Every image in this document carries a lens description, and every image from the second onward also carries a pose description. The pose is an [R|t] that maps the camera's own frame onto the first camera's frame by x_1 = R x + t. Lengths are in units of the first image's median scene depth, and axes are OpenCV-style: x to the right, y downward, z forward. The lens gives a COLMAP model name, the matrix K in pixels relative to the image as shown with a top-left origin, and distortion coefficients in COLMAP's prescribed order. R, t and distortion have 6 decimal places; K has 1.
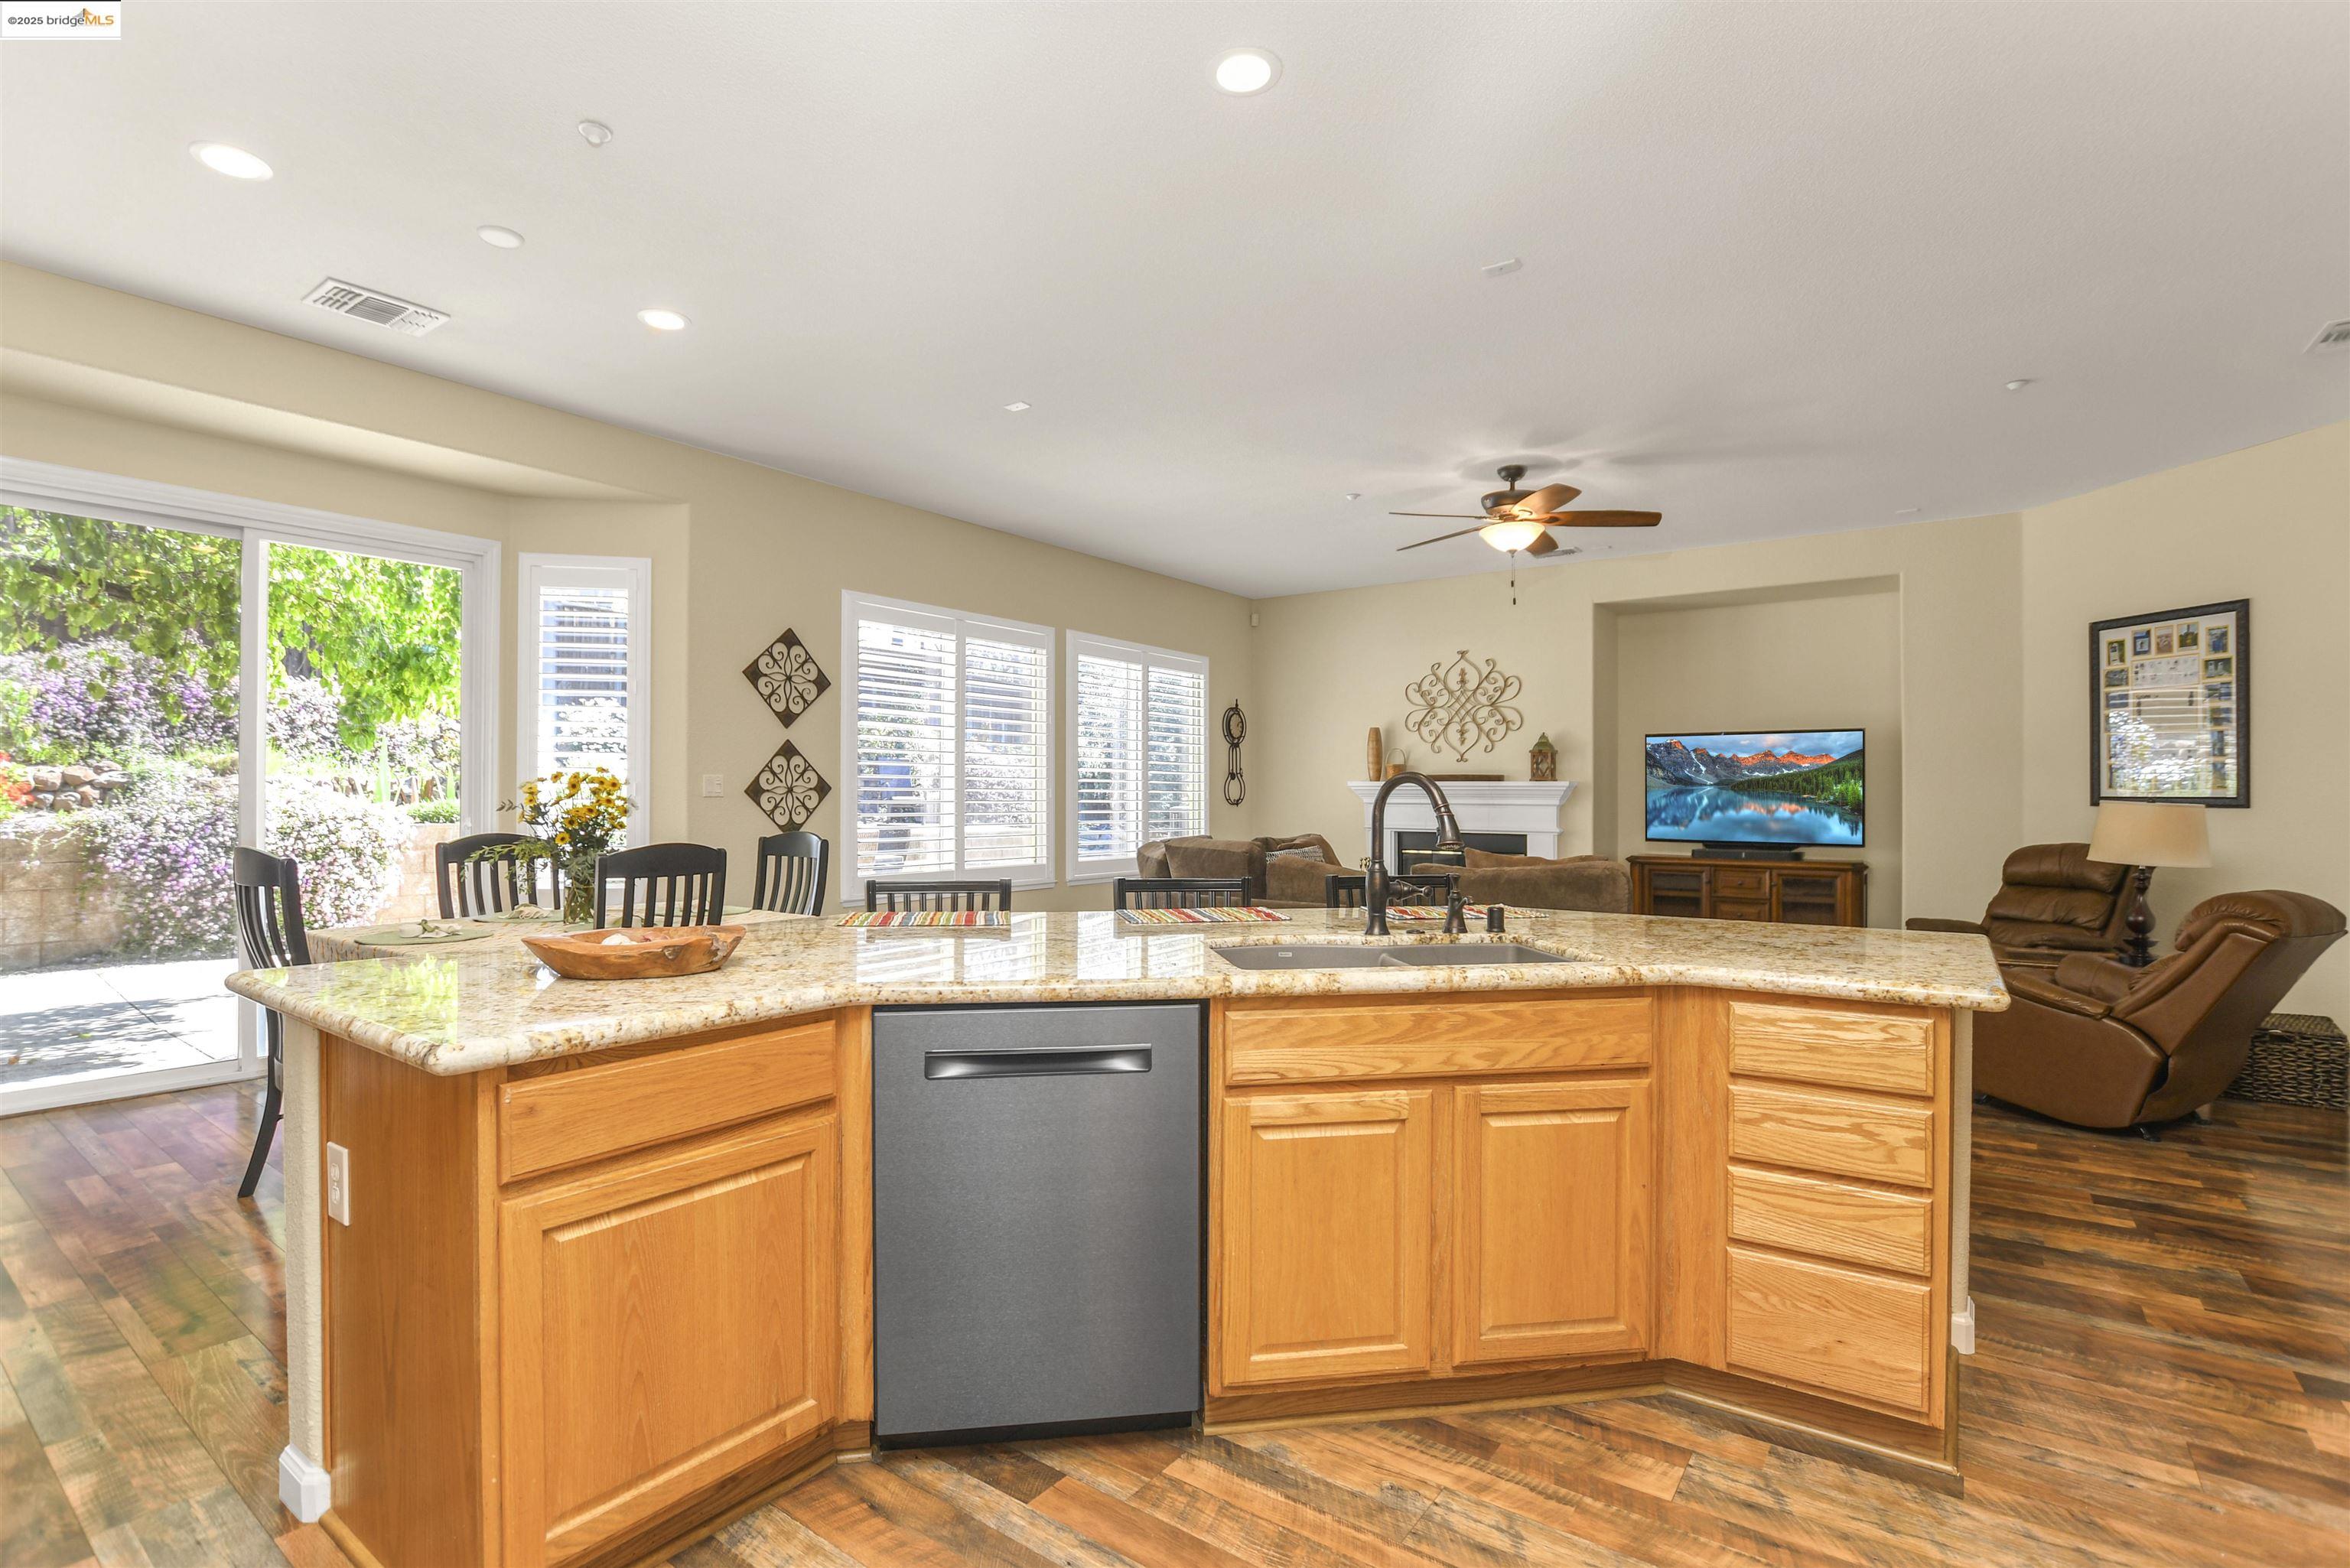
lens RADIAL K [[1101.3, 0, 1154.3], [0, 1101.3, 792.6], [0, 0, 1]] dist [-0.024782, 0.001319]
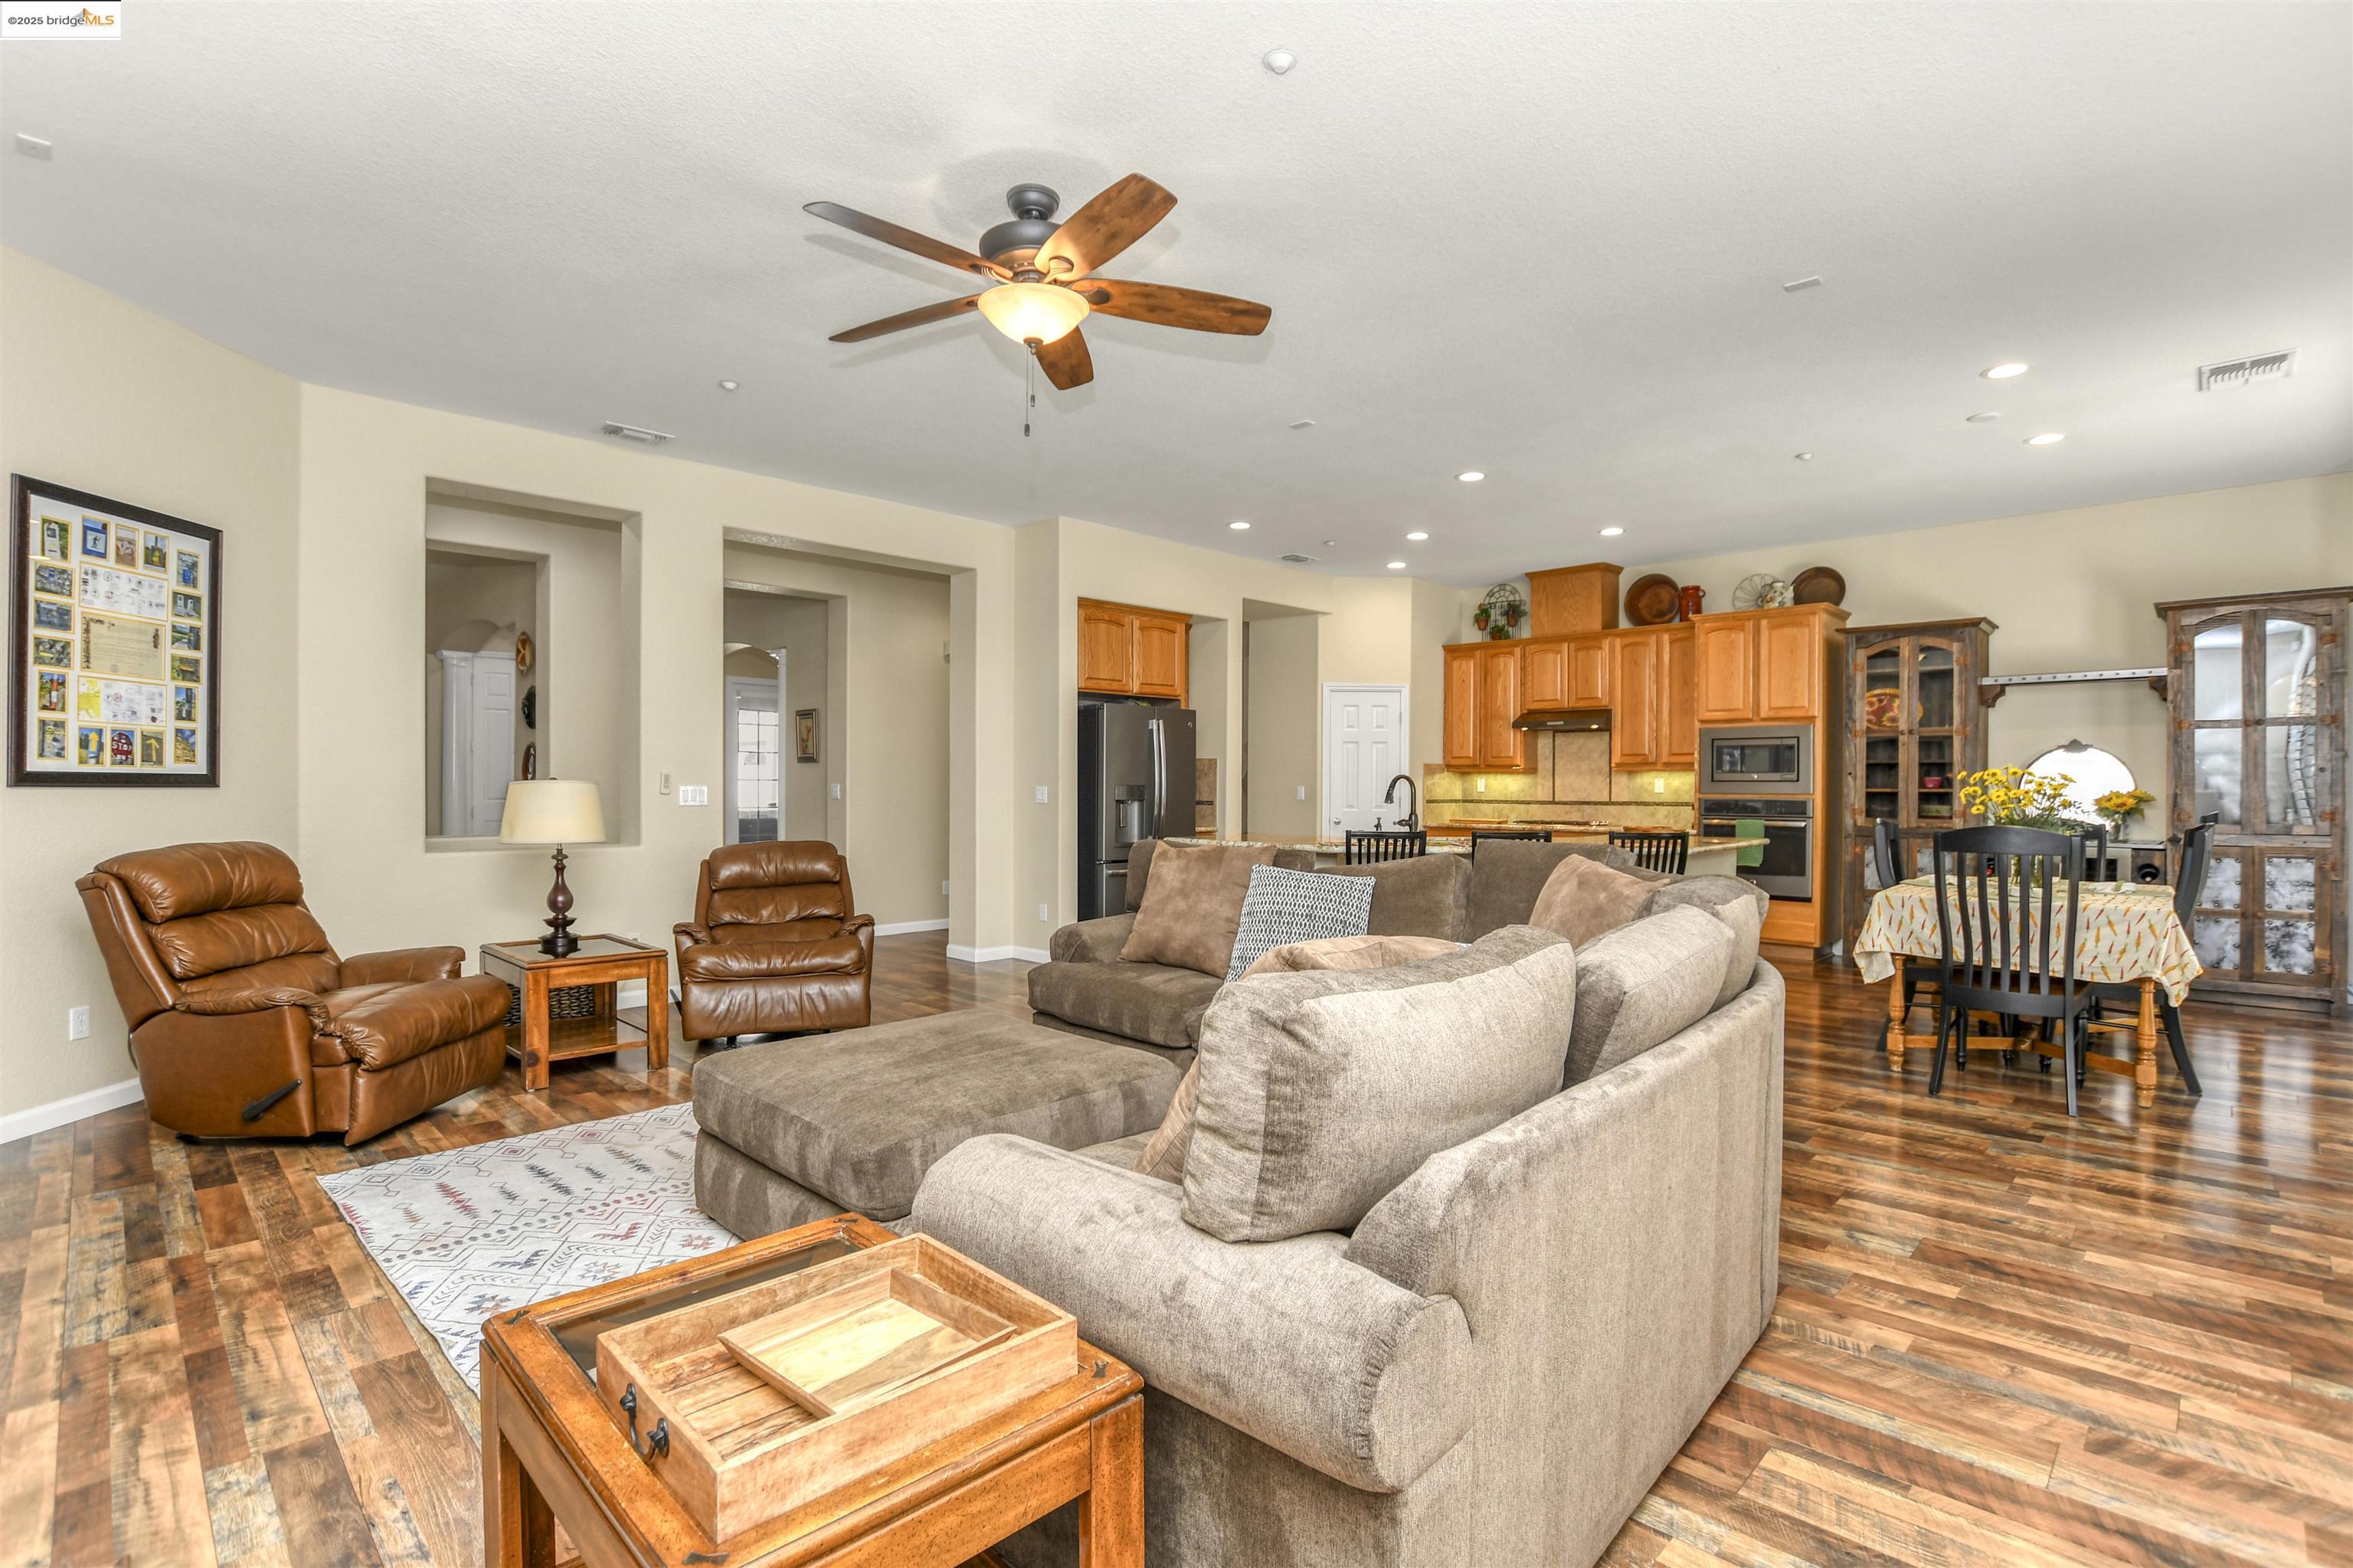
lens RADIAL K [[1102.9, 0, 1155.8], [0, 1102.9, 792.6], [0, 0, 1]] dist [-0.024782, 0.001319]
pose [[-0.989381, -0.008402, 0.145099, 0.189308], [-0.008125, 0.999964, 0.002506, 0.009430], [-0.145115, 0.001300, -0.989414, 1.634308]]
